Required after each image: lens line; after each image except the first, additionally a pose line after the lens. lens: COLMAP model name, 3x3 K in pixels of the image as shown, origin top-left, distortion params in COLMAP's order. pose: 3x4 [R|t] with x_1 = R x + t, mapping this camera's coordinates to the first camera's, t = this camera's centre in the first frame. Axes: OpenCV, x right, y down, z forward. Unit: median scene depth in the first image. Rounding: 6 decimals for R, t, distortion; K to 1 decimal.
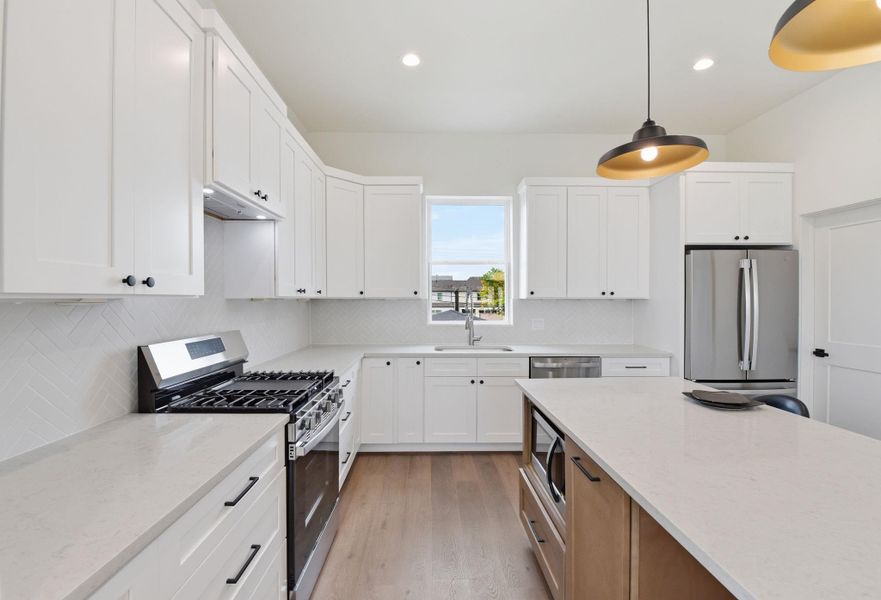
lens RADIAL K [[393.5, 0, 431.3], [0, 393.5, 304.2], [0, 0, 1]] dist [-0.013750, -0.000672]
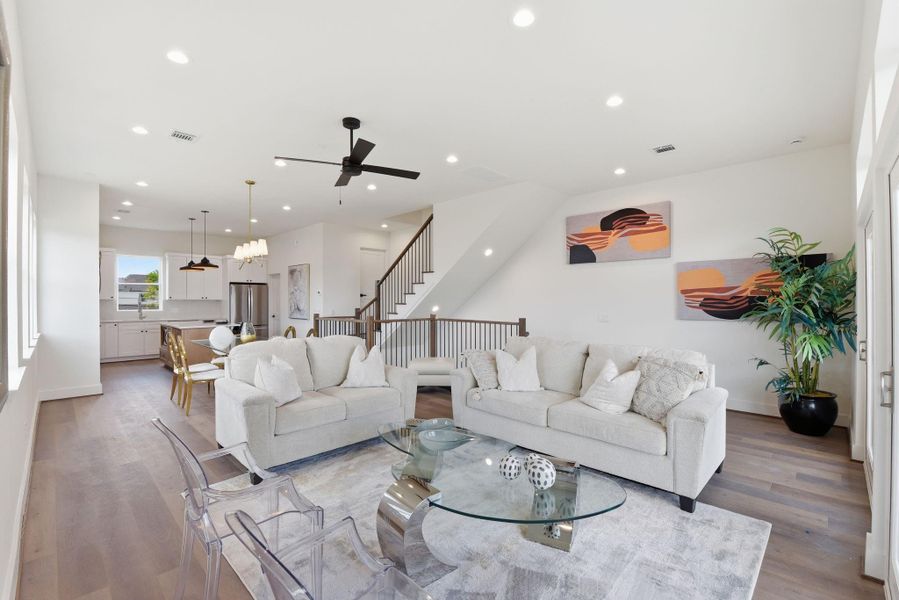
lens RADIAL K [[393.8, 0, 453.0], [0, 393.8, 299.2], [0, 0, 1]] dist [-0.011718, -0.003083]
pose [[0.701816, 0.001792, 0.712356, -0.308762], [0.009454, 0.999885, -0.011830, 0.033498], [-0.712295, 0.015037, 0.701719, -2.404087]]
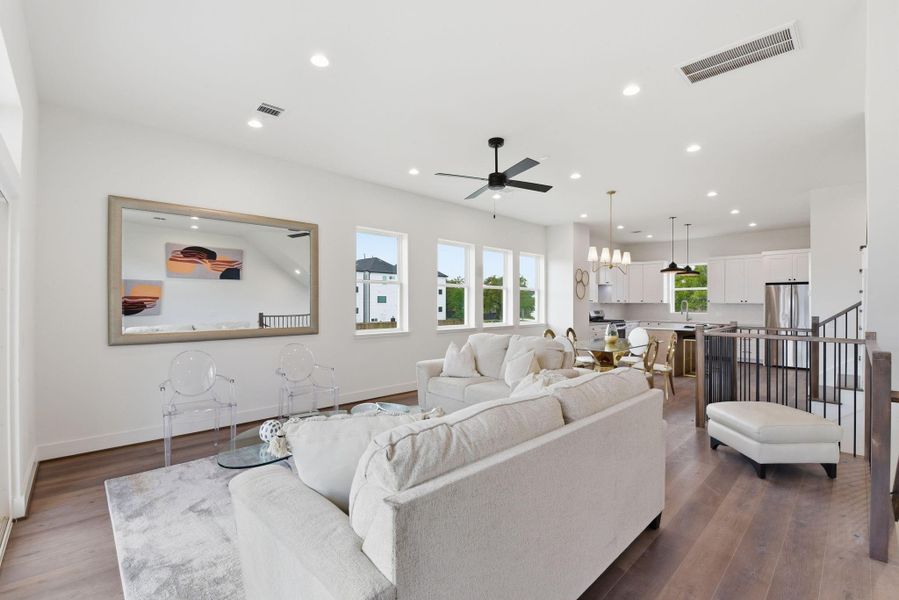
lens RADIAL K [[393.8, 0, 453.4], [0, 393.8, 300.9], [0, 0, 1]] dist [-0.011718, -0.003083]
pose [[0.684606, -0.000808, -0.728913, 1.135058], [-0.013183, 0.999822, -0.013490, 0.031868], [0.728795, 0.018844, 0.684473, -2.337599]]
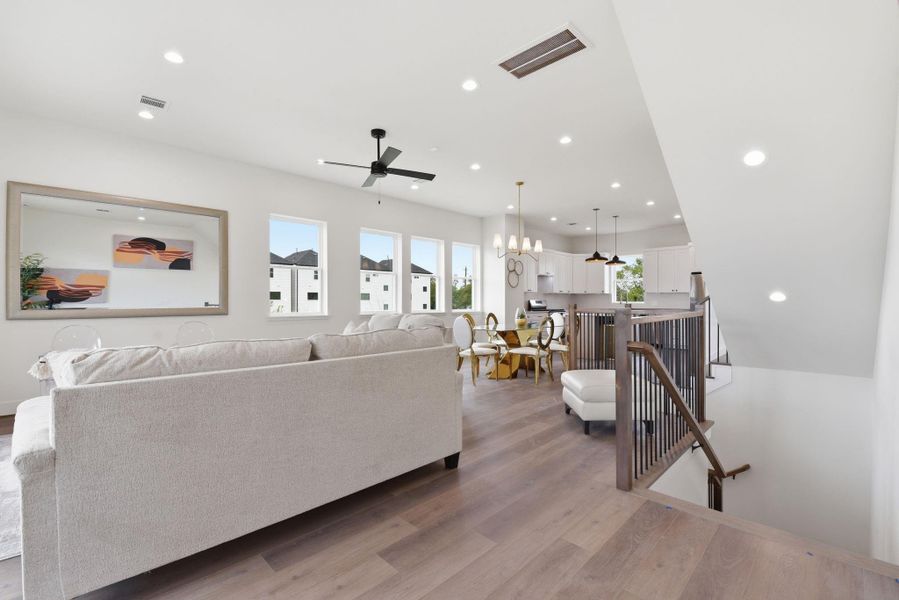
lens RADIAL K [[393.8, 0, 452.6], [0, 393.8, 301.3], [0, 0, 1]] dist [-0.011718, -0.003083]
pose [[0.697922, 0.002767, -0.716169, 1.465009], [-0.012132, 0.999895, -0.007960, 0.093475], [0.716071, 0.014244, 0.697882, -2.142584]]
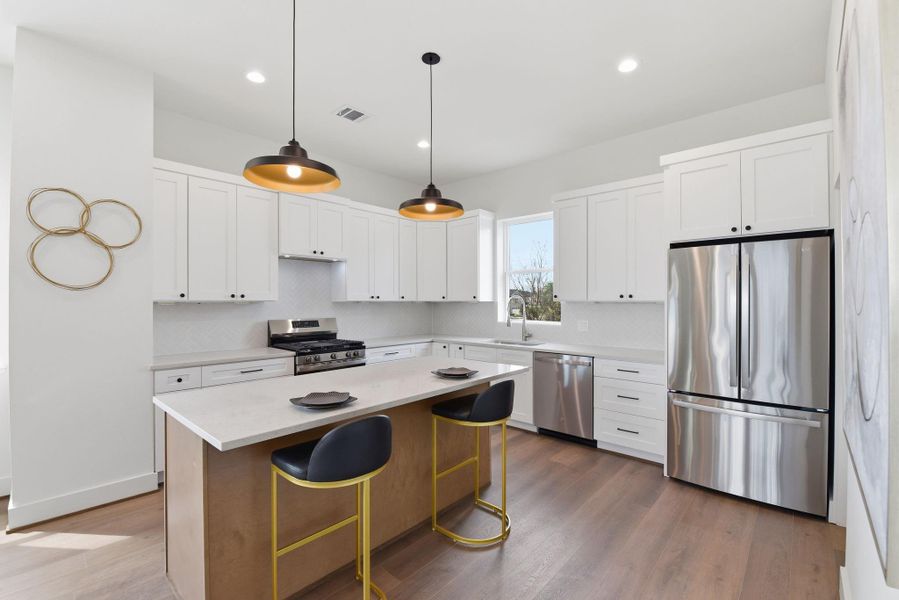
lens RADIAL K [[393.8, 0, 457.2], [0, 393.8, 304.4], [0, 0, 1]] dist [-0.011718, -0.003083]
pose [[0.736780, 0.003846, -0.676122, 0.915272], [-0.008837, 0.999953, -0.003941, 0.001009], [0.676075, 0.008879, 0.736779, -0.024056]]
